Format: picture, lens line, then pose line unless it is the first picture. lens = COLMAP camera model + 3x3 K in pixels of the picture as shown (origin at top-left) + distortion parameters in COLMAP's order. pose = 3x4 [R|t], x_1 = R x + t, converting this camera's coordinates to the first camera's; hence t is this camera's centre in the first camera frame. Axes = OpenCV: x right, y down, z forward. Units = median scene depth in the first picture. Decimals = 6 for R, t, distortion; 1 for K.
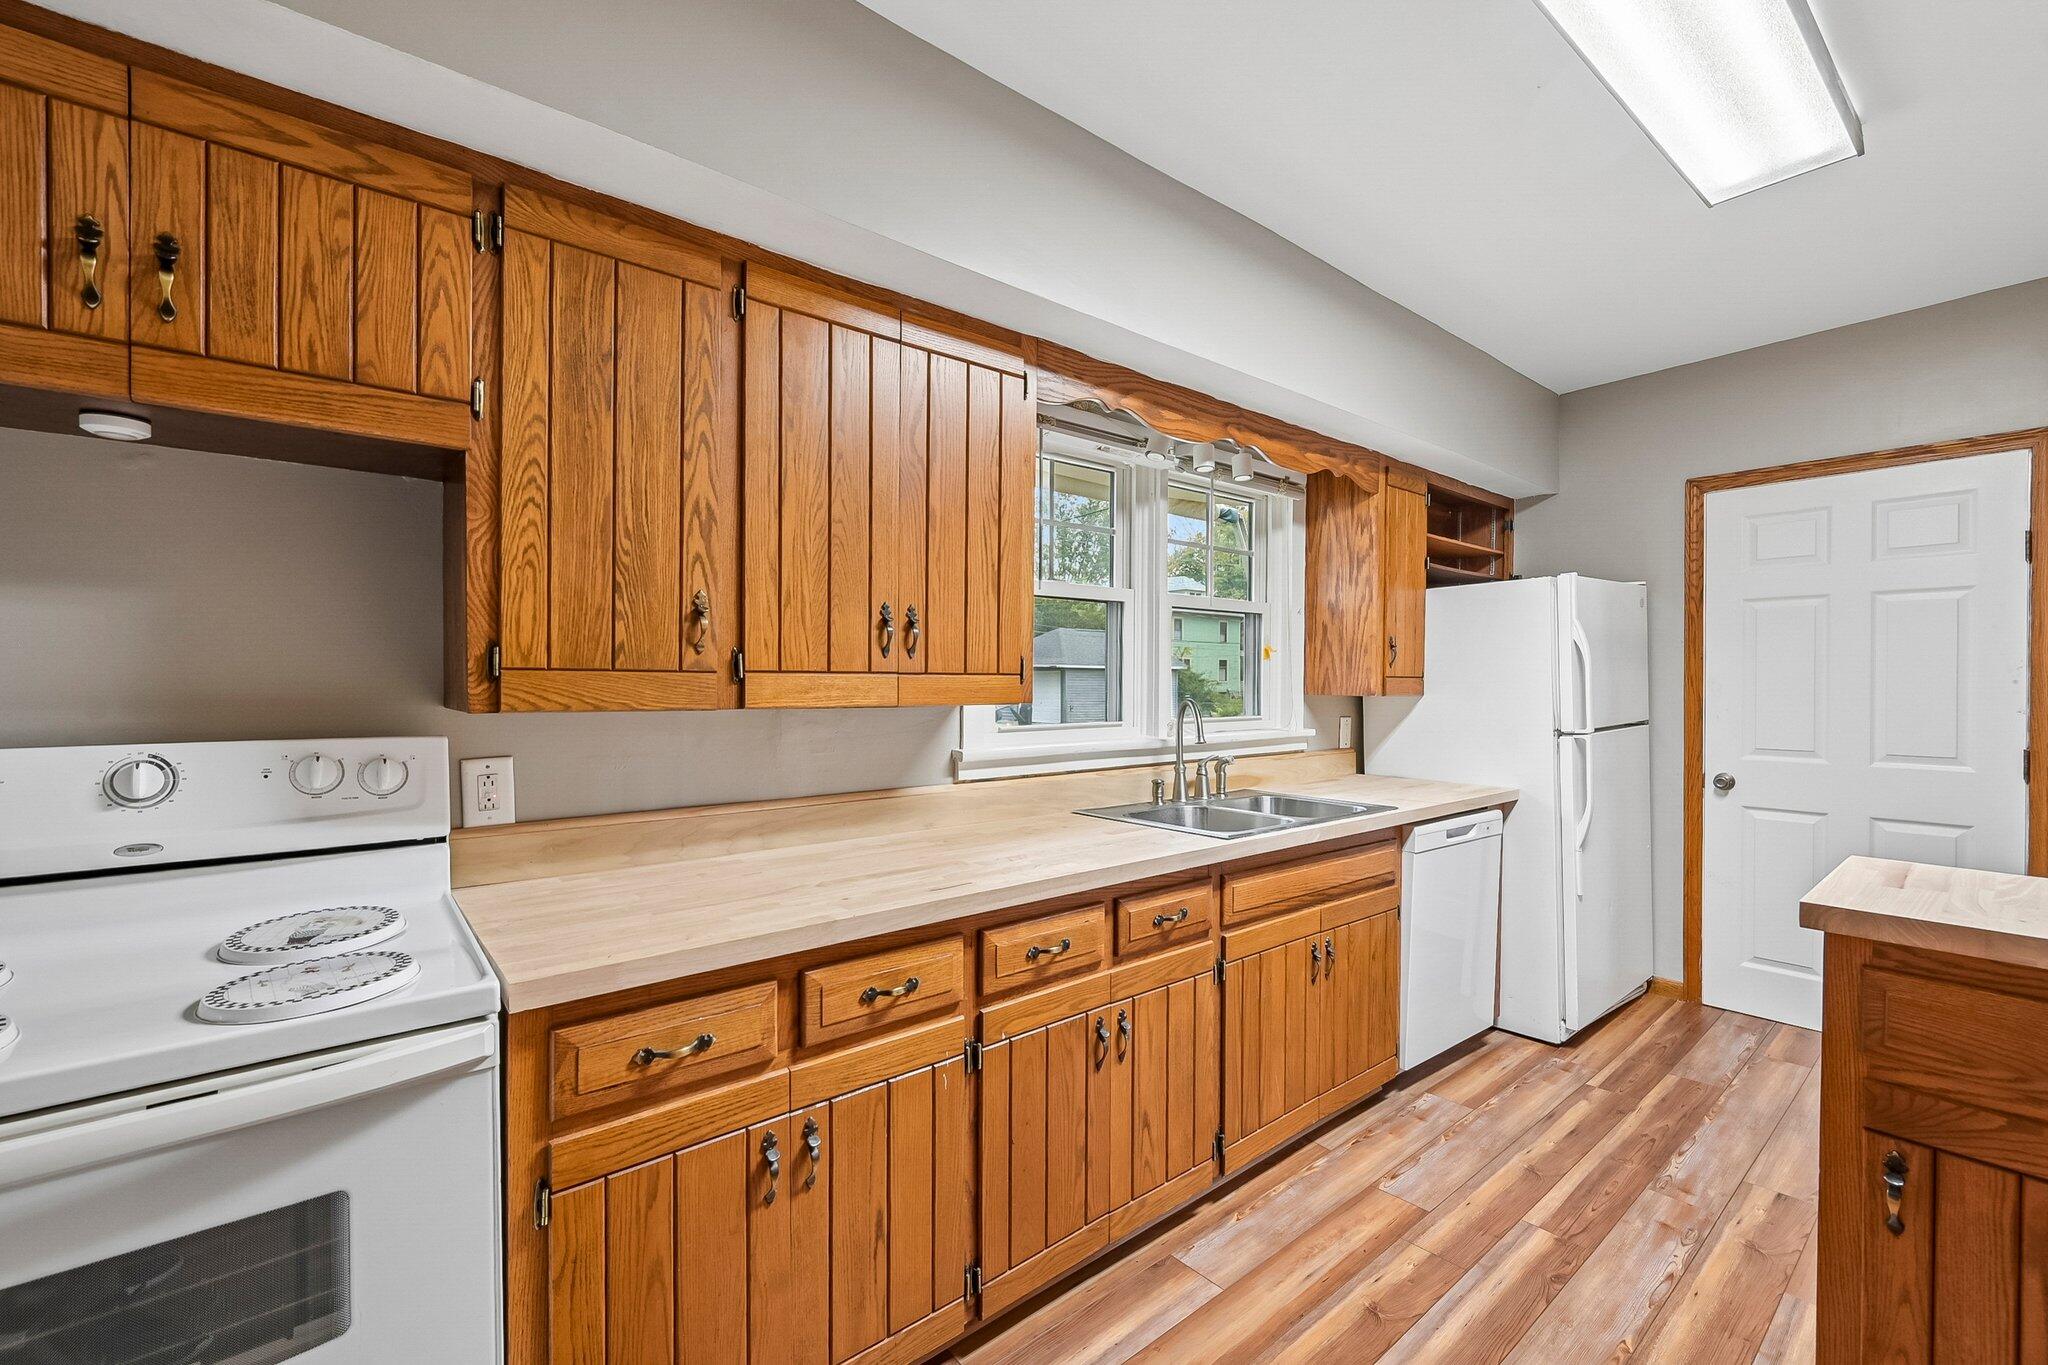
lens RADIAL K [[842.4, 0, 1026.9], [0, 842.4, 691.8], [0, 0, 1]] dist [-0.003730, -0.000305]
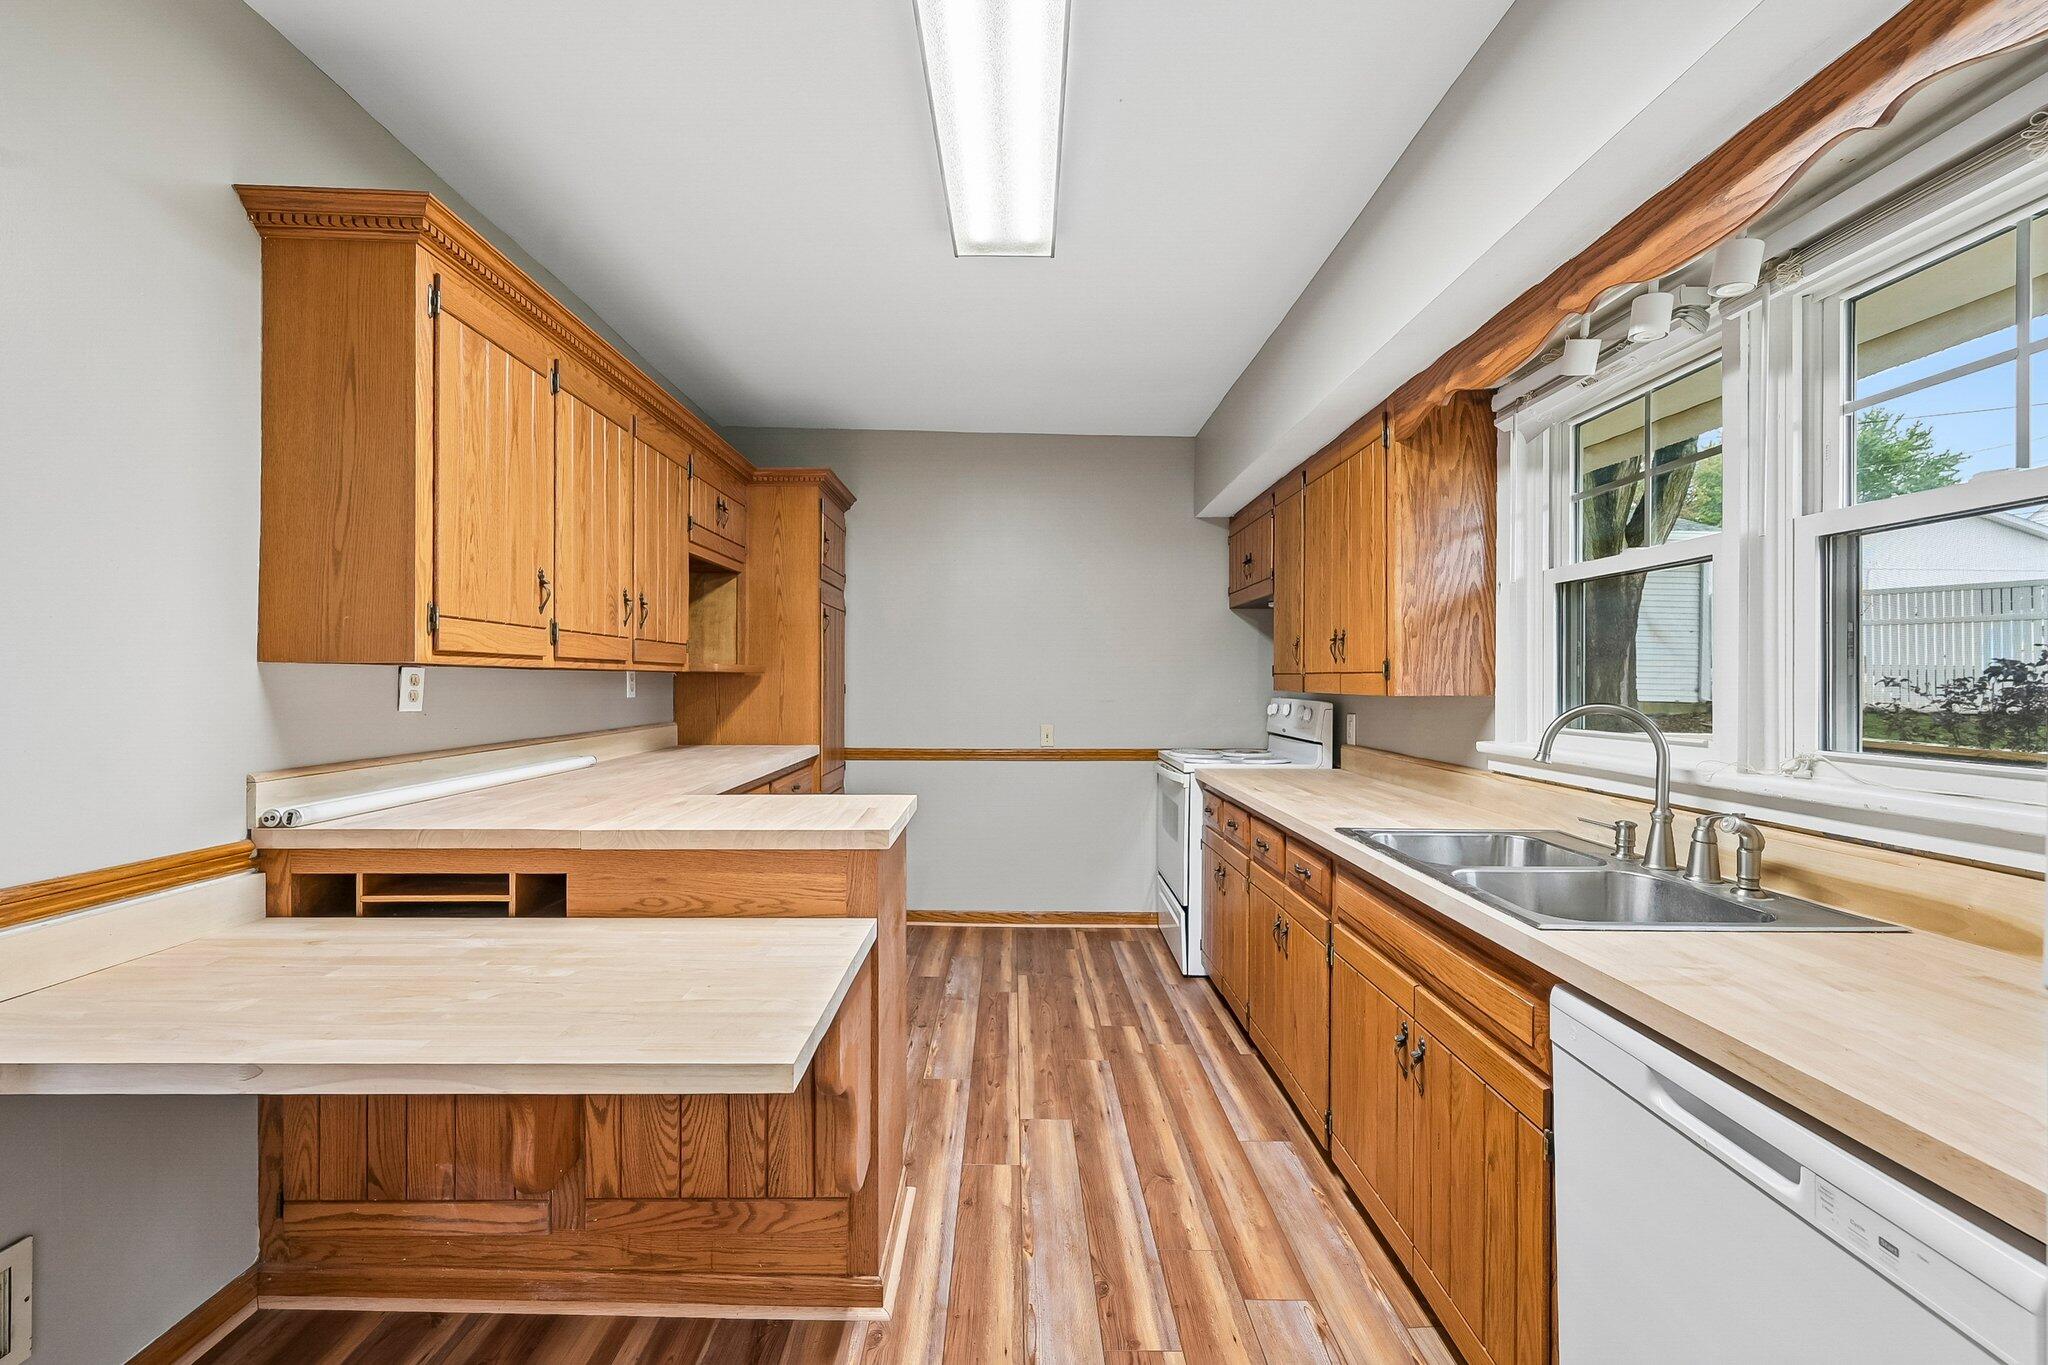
lens RADIAL K [[862.8, 0, 1024.0], [0, 862.8, 682.5], [0, 0, 1]] dist [-0.000648, 0.000016]
pose [[-0.624245, -0.001262, -0.781228, 1.237606], [-0.011028, 0.999913, 0.007197, -0.008265], [0.781151, 0.013108, -0.624205, 1.297500]]
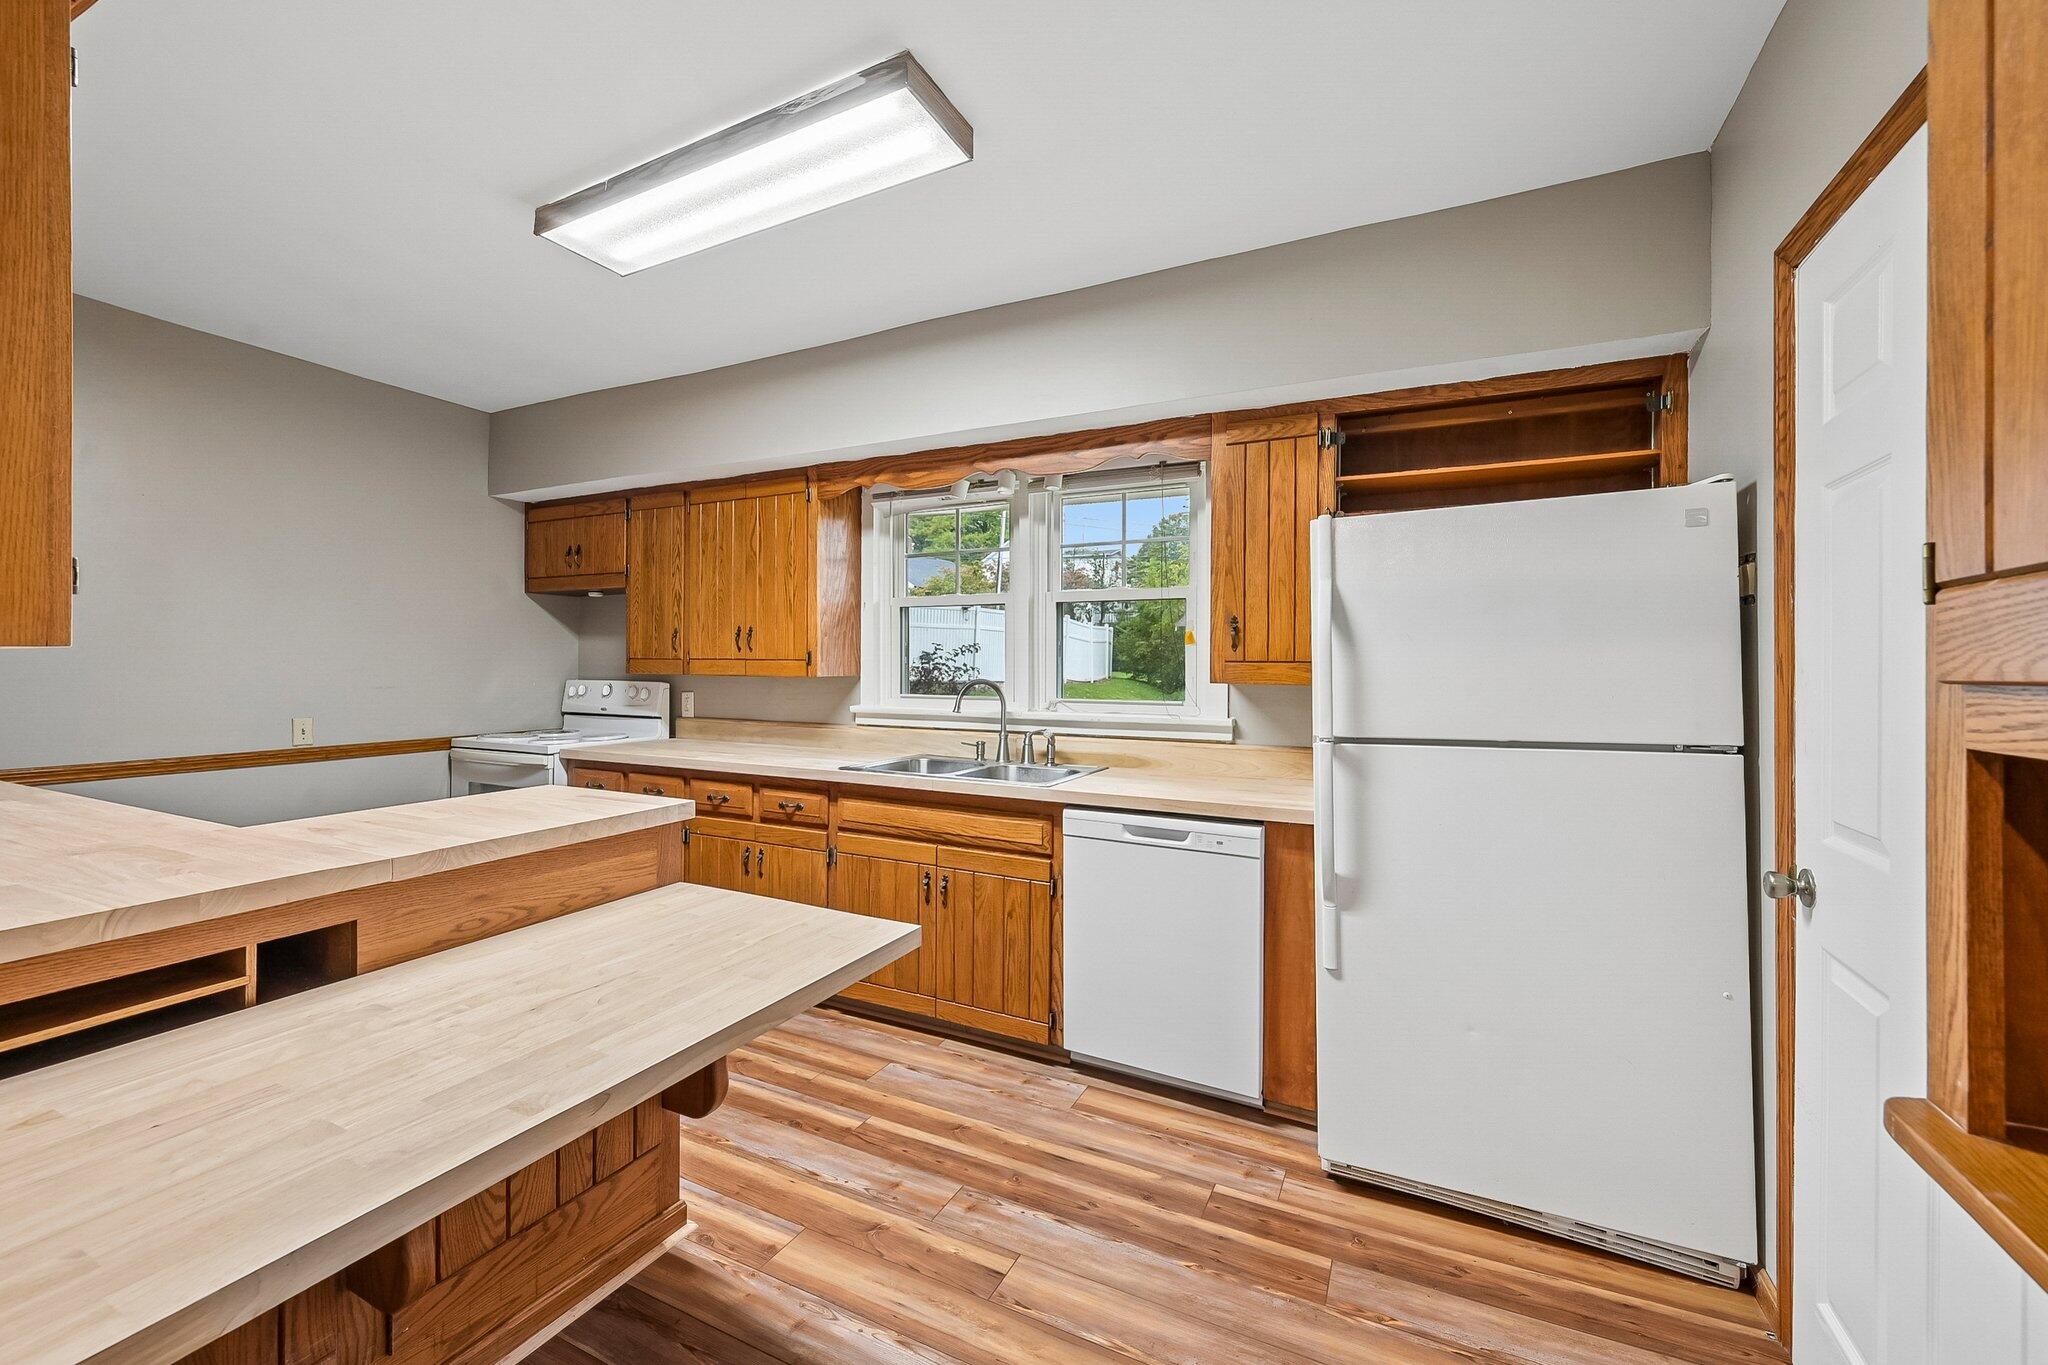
lens RADIAL K [[816.7, 0, 1024.4], [0, 816.7, 661.0], [0, 0, 1]] dist [0.000114, -0.000079]
pose [[0.421815, -0.001144, -0.906681, 1.624006], [-0.013454, 0.999881, -0.007521, -0.011353], [0.906582, 0.015371, 0.421750, 0.652848]]
